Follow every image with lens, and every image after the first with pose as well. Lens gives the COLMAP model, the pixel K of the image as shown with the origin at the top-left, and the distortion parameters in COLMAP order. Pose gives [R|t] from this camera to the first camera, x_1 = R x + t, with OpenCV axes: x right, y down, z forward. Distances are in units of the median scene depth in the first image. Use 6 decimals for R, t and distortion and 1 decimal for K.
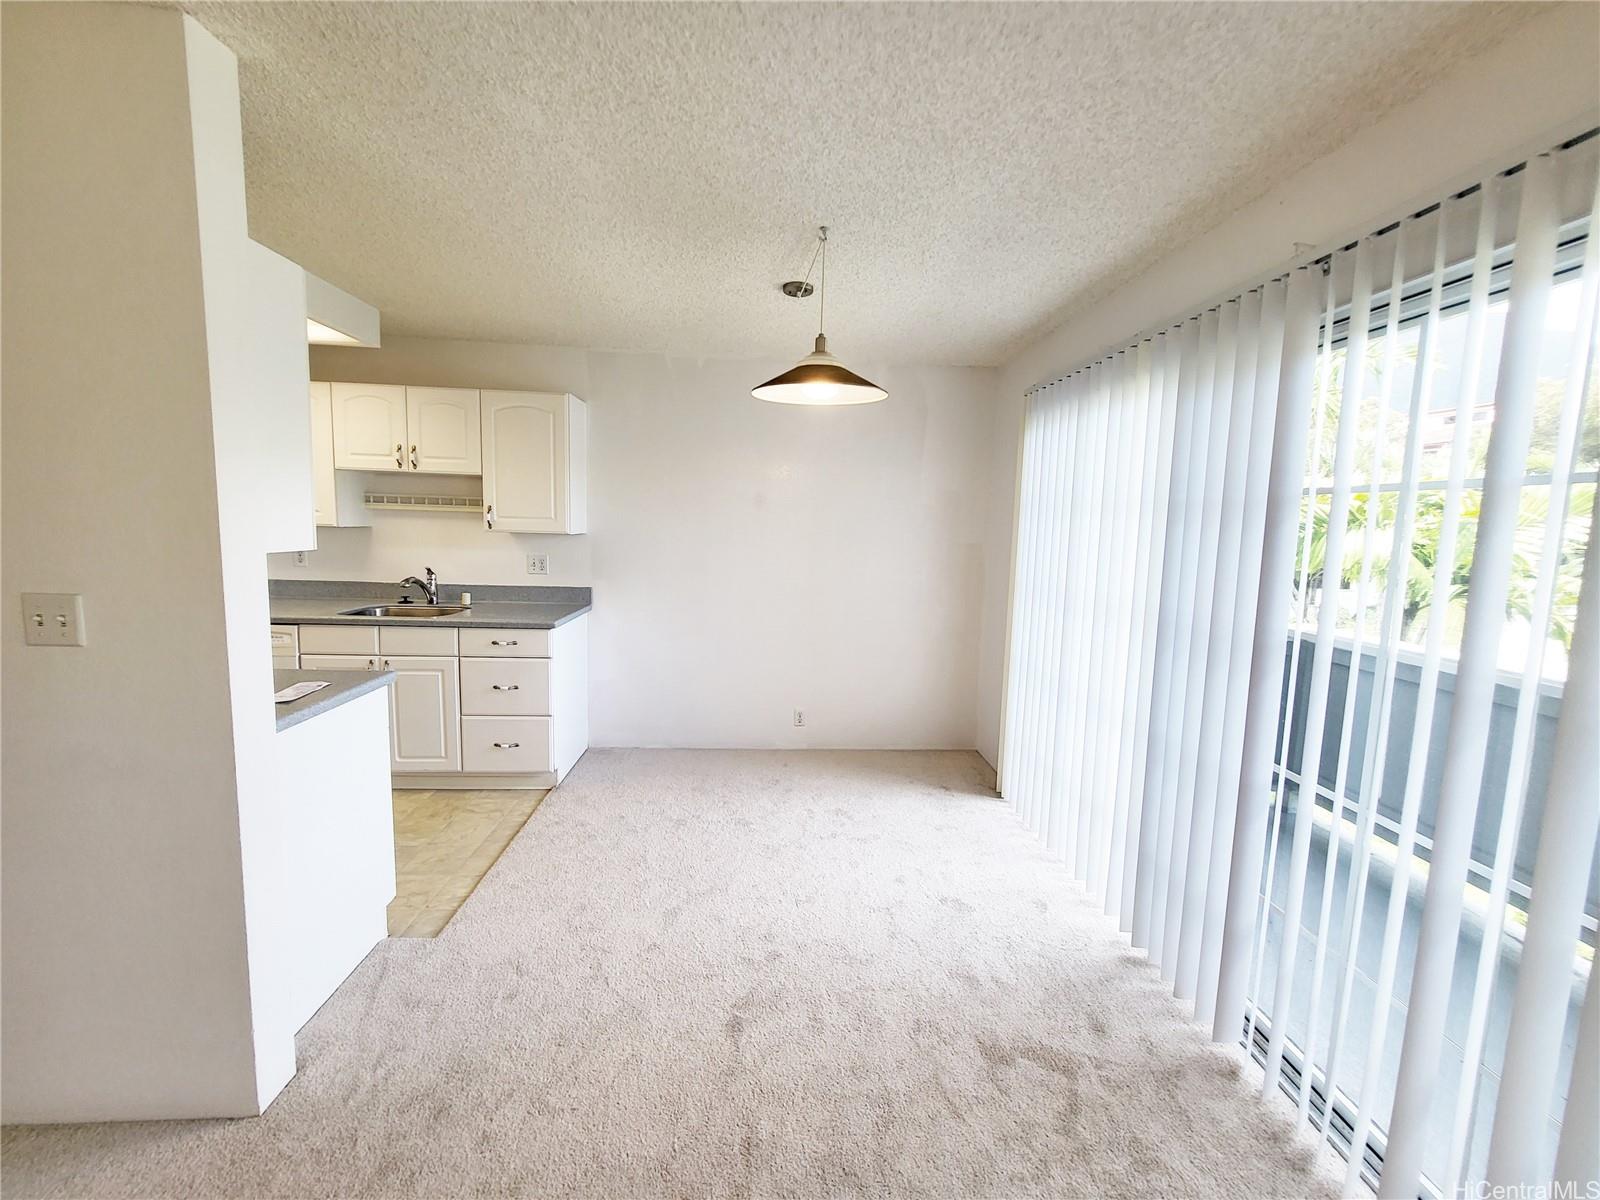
lens RADIAL K [[630.0, 0, 808.5], [0, 630.0, 583.5], [0, 0, 1]] dist [0.004629, -0.000442]
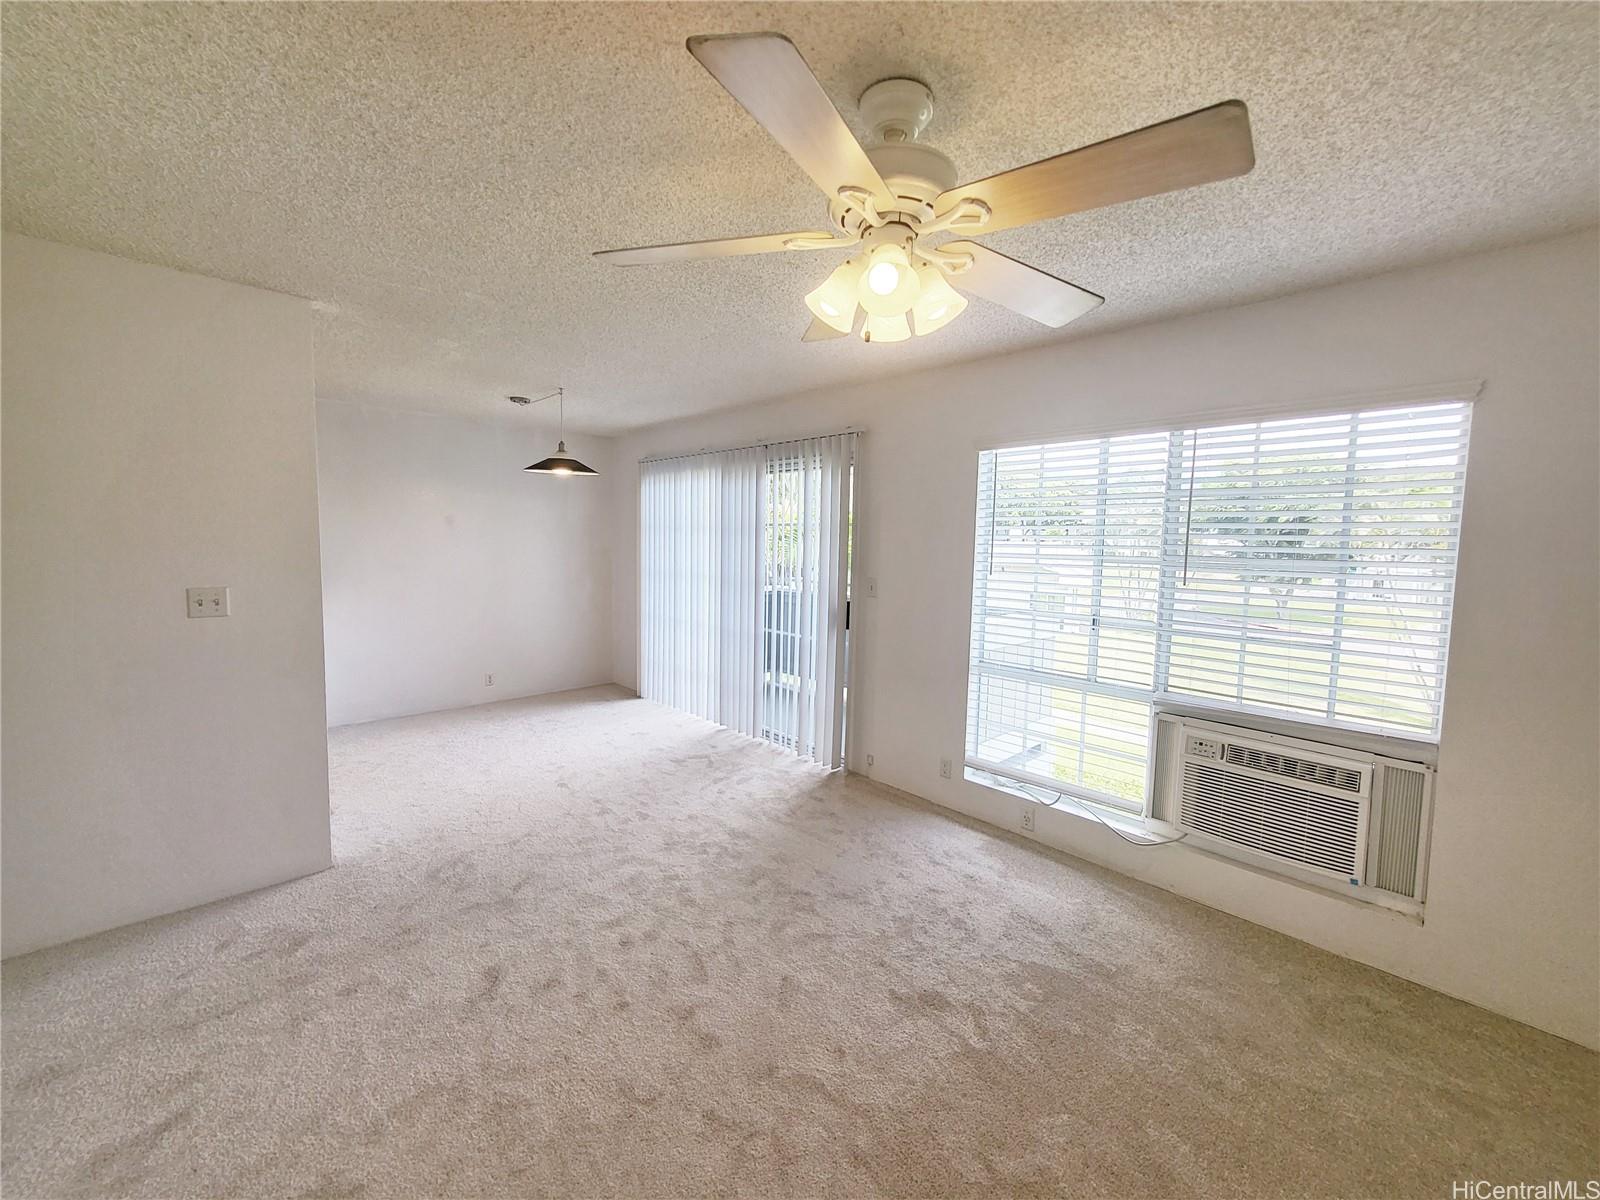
lens RADIAL K [[630.0, 0, 808.5], [0, 630.0, 583.5], [0, 0, 1]] dist [0.004629, -0.000442]
pose [[0.760318, -0.063621, 0.646428, -0.475967], [0.070695, 0.997385, 0.015012, 0.044364], [-0.645692, 0.034286, 0.762828, -0.663678]]
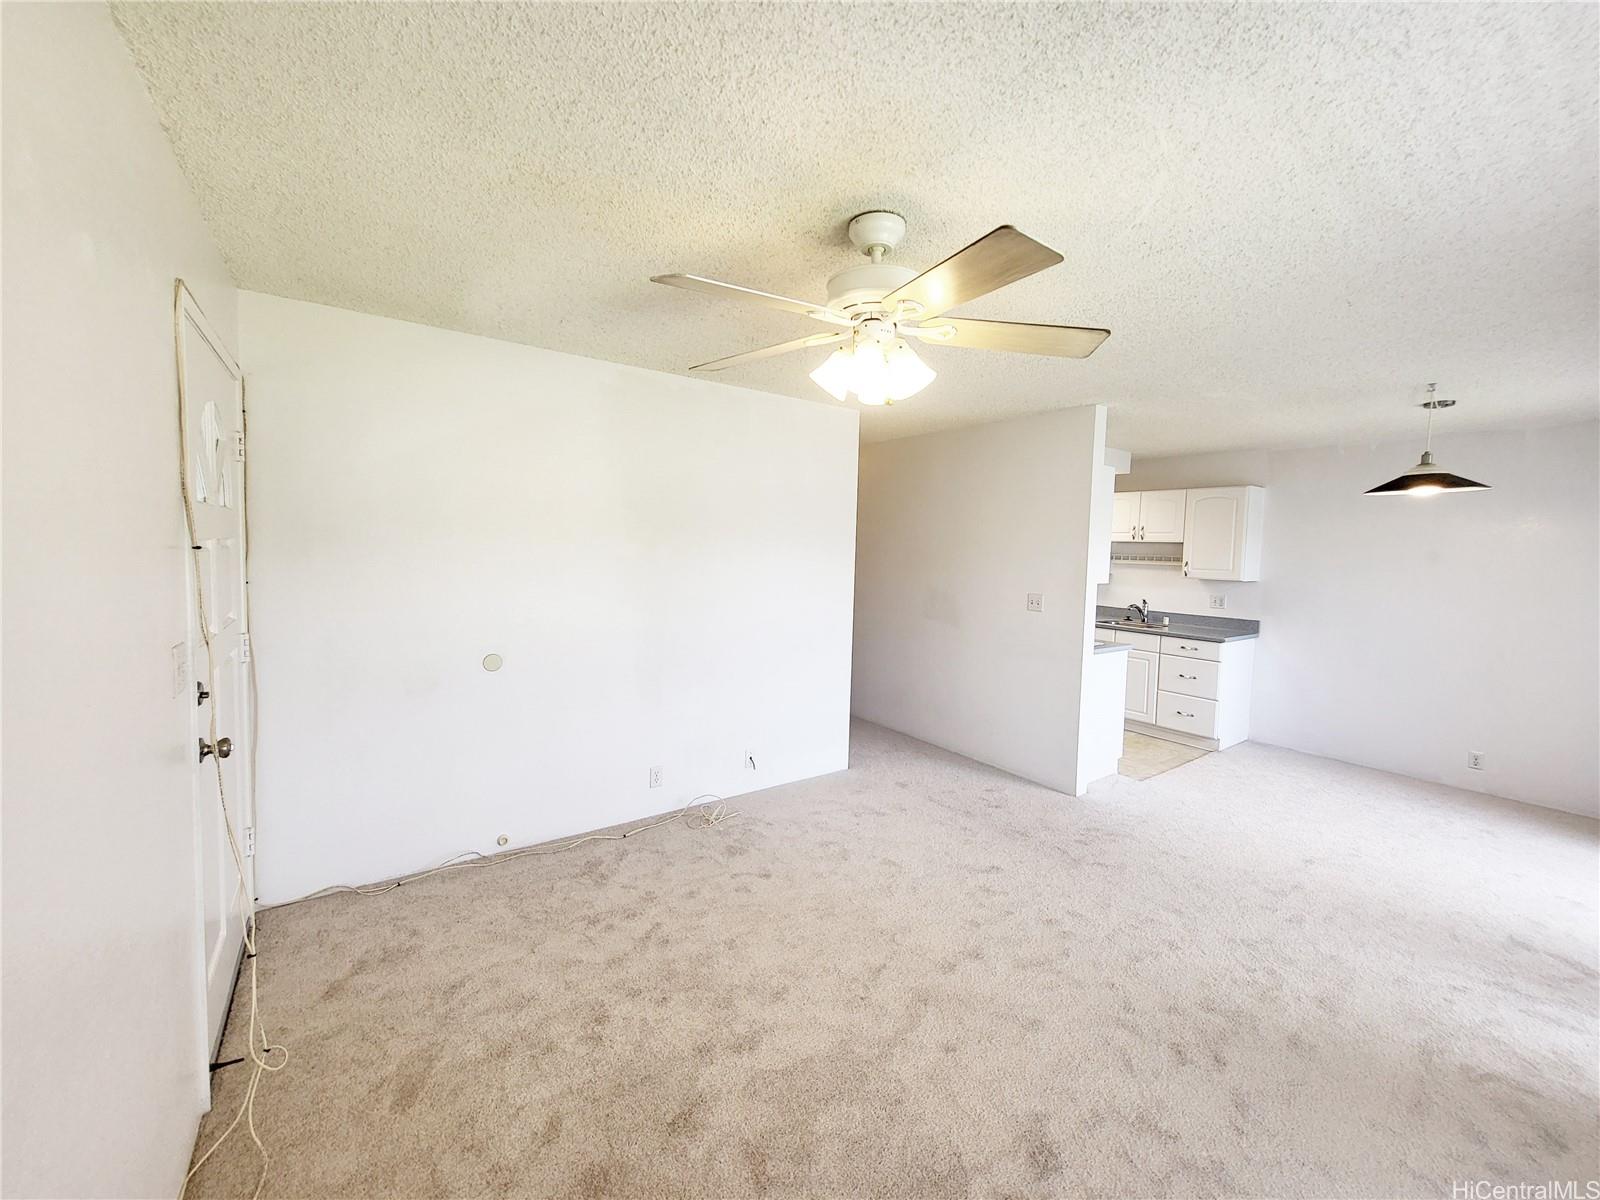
lens RADIAL K [[630.9, 0, 808.6], [0, 630.9, 583.5], [0, 0, 1]] dist [0.002505, 0.000337]
pose [[0.537566, 0.033557, -0.842553, 0.355028], [-0.096837, 0.995054, -0.022153, 0.064117], [0.837643, 0.093498, 0.538157, -0.709377]]
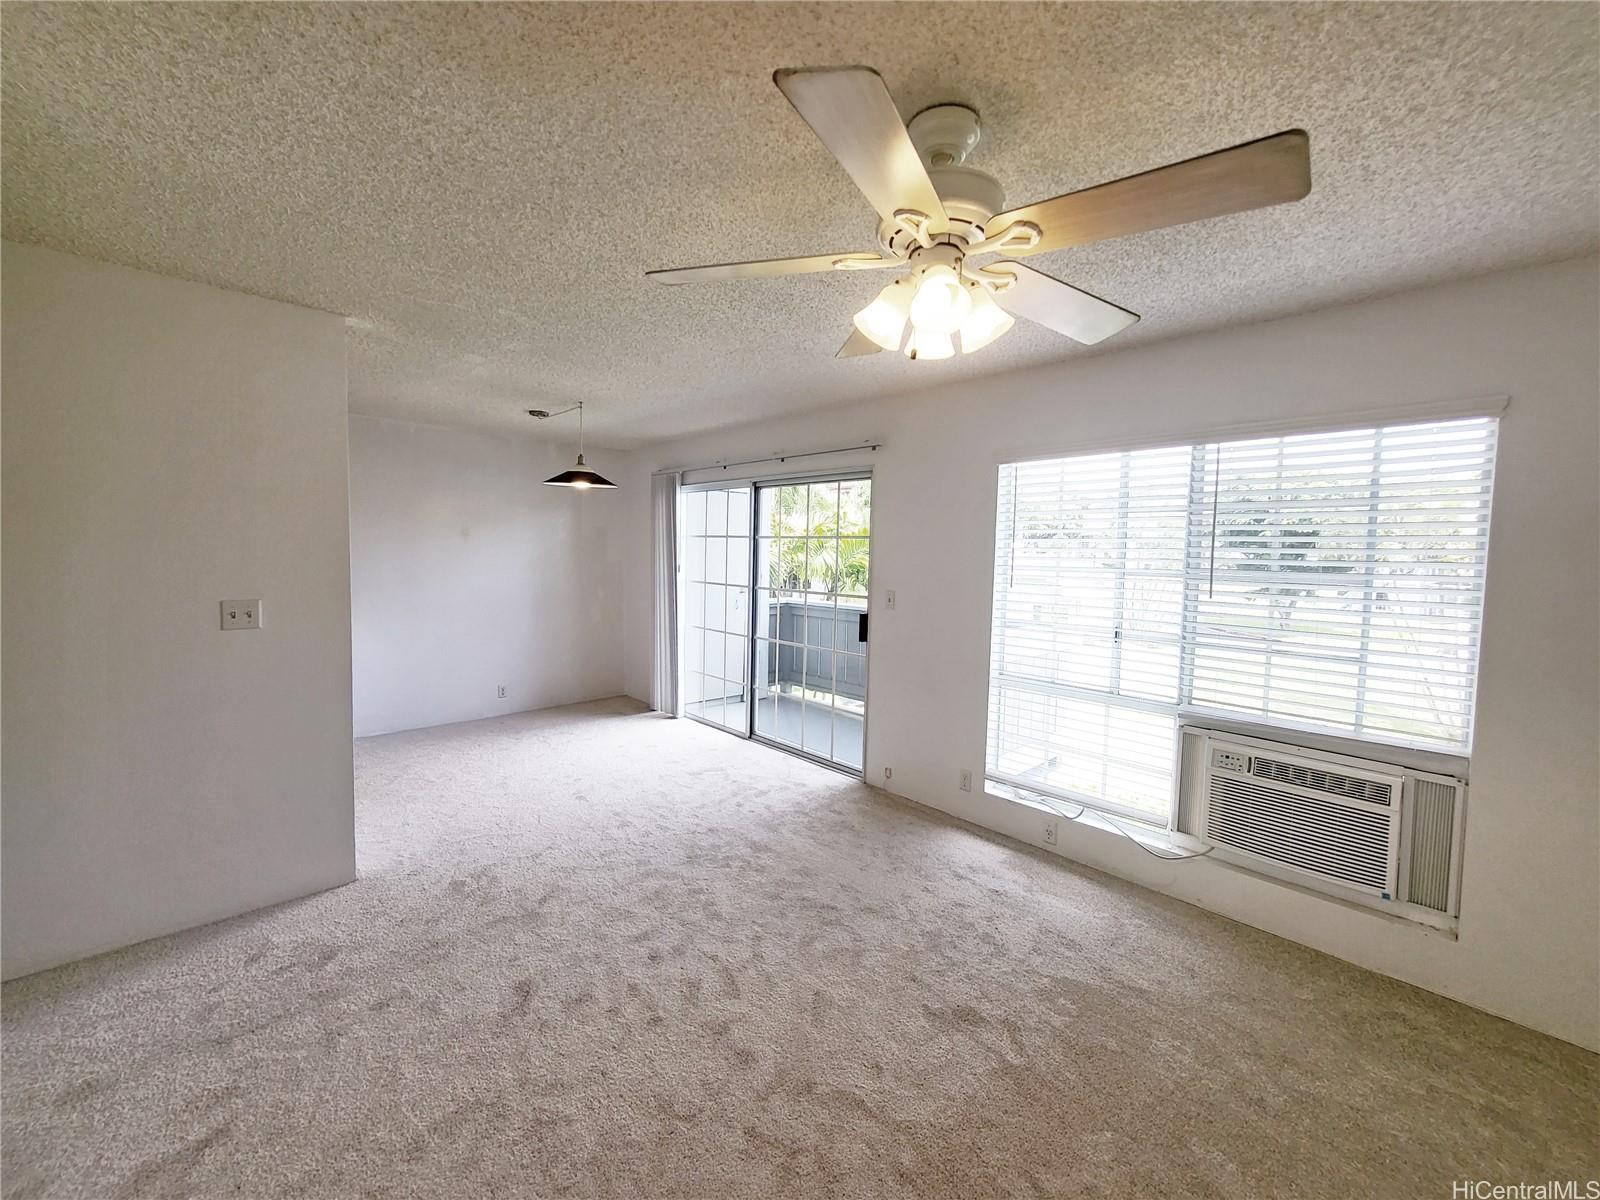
lens RADIAL K [[630.9, 0, 808.6], [0, 630.9, 583.5], [0, 0, 1]] dist [0.002505, 0.000337]
pose [[0.760823, -0.051483, 0.646914, -0.506244], [0.070029, 0.997541, -0.002973, 0.040054], [-0.645170, 0.047565, 0.762557, -0.644655]]
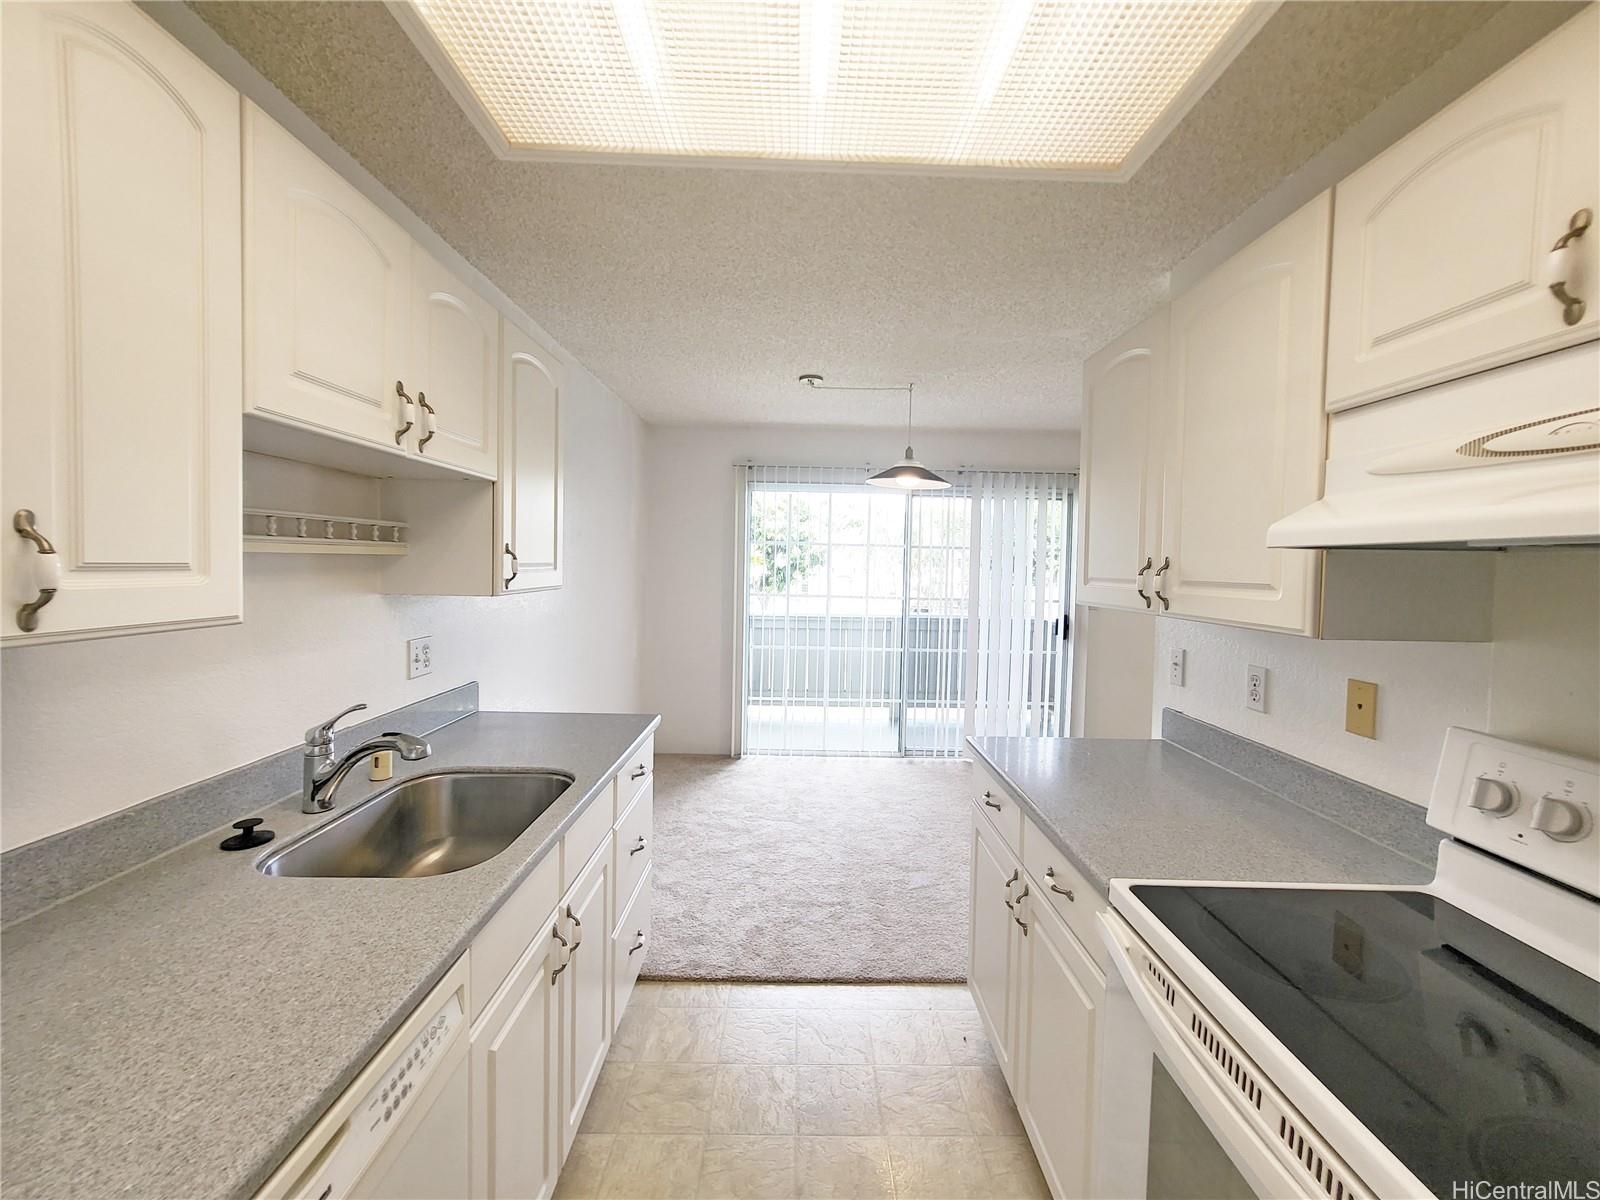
lens RADIAL K [[630.0, 0, 808.5], [0, 630.0, 583.5], [0, 0, 1]] dist [0.004629, -0.000442]
pose [[0.053933, -0.065611, 0.996387, -1.128535], [0.091174, 0.993994, 0.060519, -0.112743], [-0.994373, 0.087581, 0.059591, 0.829126]]
